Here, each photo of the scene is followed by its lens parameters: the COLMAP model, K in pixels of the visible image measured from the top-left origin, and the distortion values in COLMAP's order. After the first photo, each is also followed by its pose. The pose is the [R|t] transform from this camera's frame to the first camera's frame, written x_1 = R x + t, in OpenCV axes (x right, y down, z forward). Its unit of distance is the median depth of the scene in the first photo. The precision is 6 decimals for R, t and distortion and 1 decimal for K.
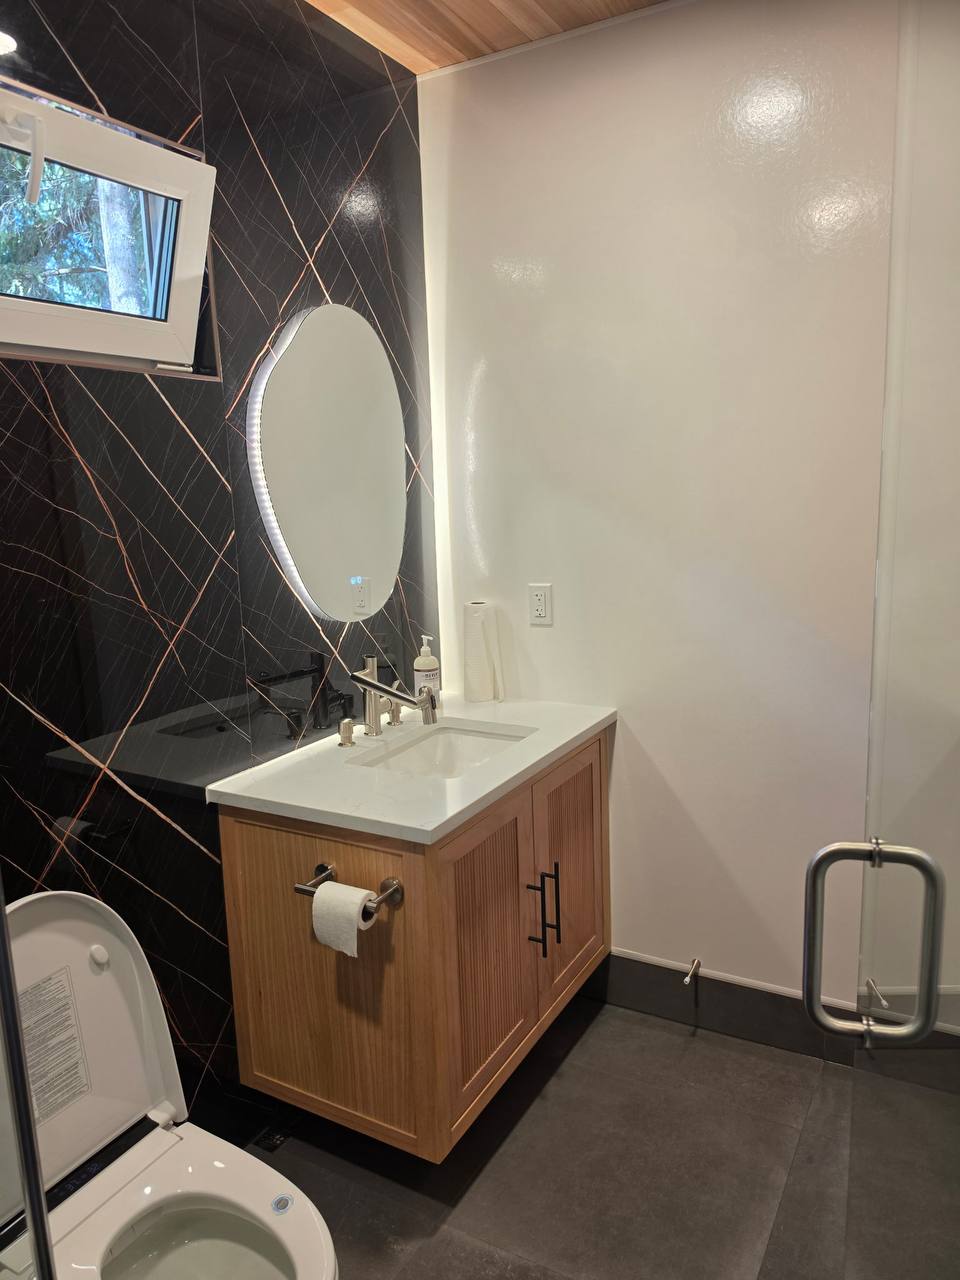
lens RADIAL K [[908.1, 0, 479.1], [0, 908.1, 637.6], [0, 0, 1]] dist [0.003108, 0.001842]
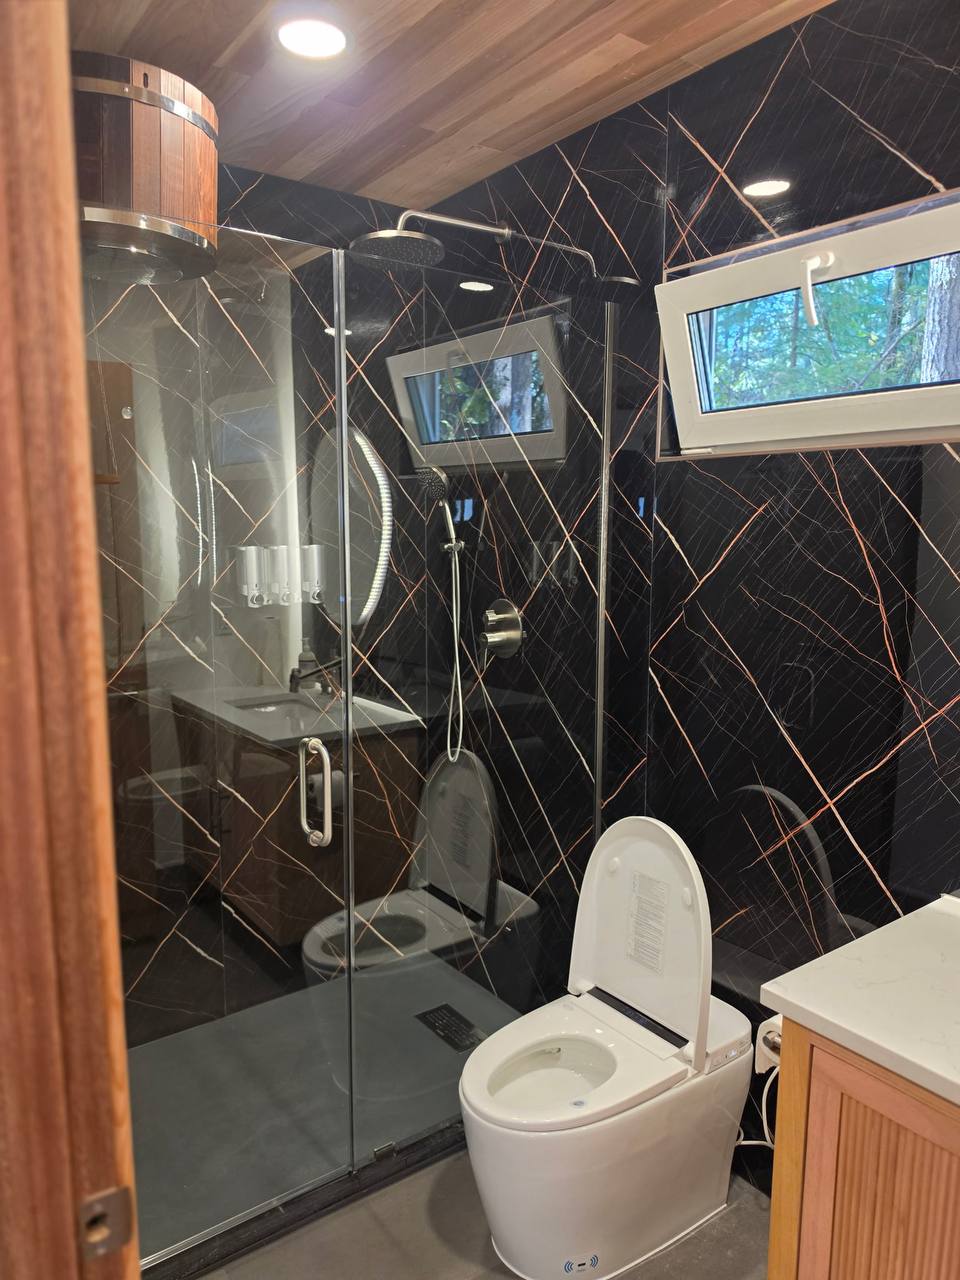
lens RADIAL K [[908.1, 0, 478.3], [0, 908.1, 646.9], [0, 0, 1]] dist [0.003108, 0.001842]
pose [[-0.412332, 0.153859, -0.897948, 0.761898], [-0.146133, 0.961703, 0.231887, -0.244001], [0.899237, 0.226834, -0.374057, 1.005305]]
